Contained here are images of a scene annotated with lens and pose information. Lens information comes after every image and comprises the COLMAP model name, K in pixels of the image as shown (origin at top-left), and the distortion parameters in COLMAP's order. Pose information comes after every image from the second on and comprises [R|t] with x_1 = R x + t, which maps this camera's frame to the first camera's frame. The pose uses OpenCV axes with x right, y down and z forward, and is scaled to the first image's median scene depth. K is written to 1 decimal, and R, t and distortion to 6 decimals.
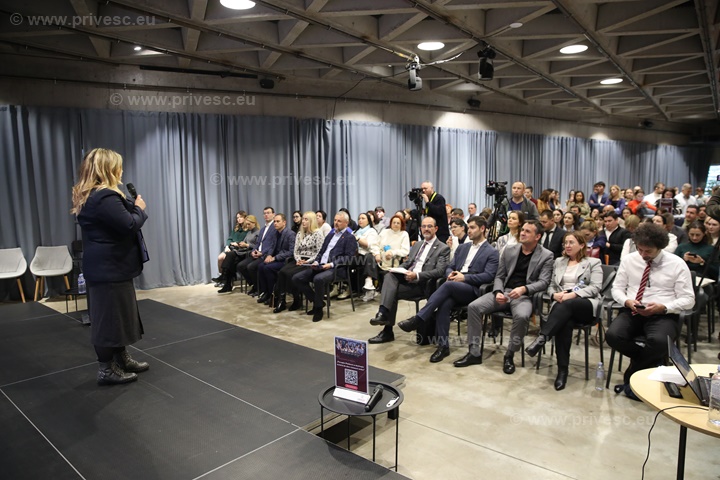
lens RADIAL K [[491.4, 0, 359.2], [0, 491.4, 235.5], [0, 0, 1]] dist [-0.098558, 0.067311]
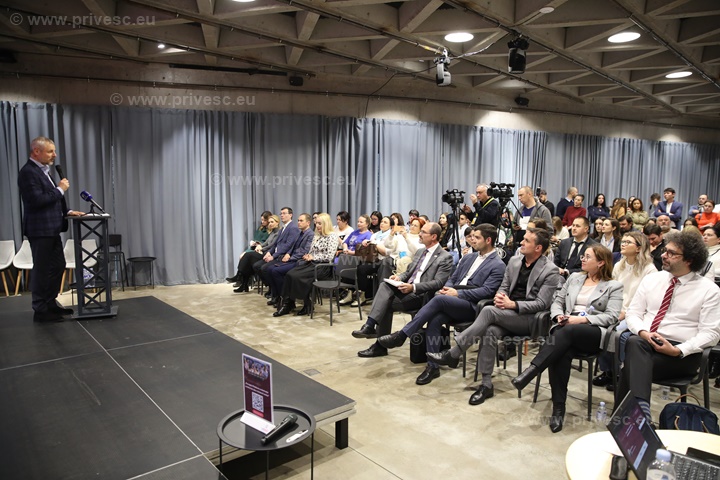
lens RADIAL K [[491.4, 0, 358.3], [0, 491.4, 237.2], [0, 0, 1]] dist [-0.098558, 0.067311]
pose [[0.989186, 0.033858, -0.142703, 0.102791], [-0.034008, 0.999421, 0.001389, -0.004917], [0.142668, 0.003479, 0.989765, 0.061380]]
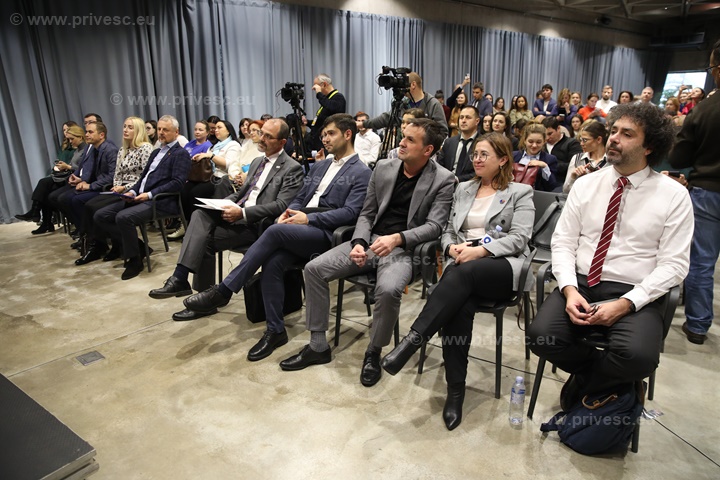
lens RADIAL K [[491.4, 0, 360.1], [0, 491.4, 235.1], [0, 0, 1]] dist [-0.098558, 0.067311]
pose [[0.995276, -0.025721, 0.093622, 0.147994], [0.010241, 0.986703, 0.162209, 0.008101], [-0.096549, -0.160484, 0.982305, 0.270456]]
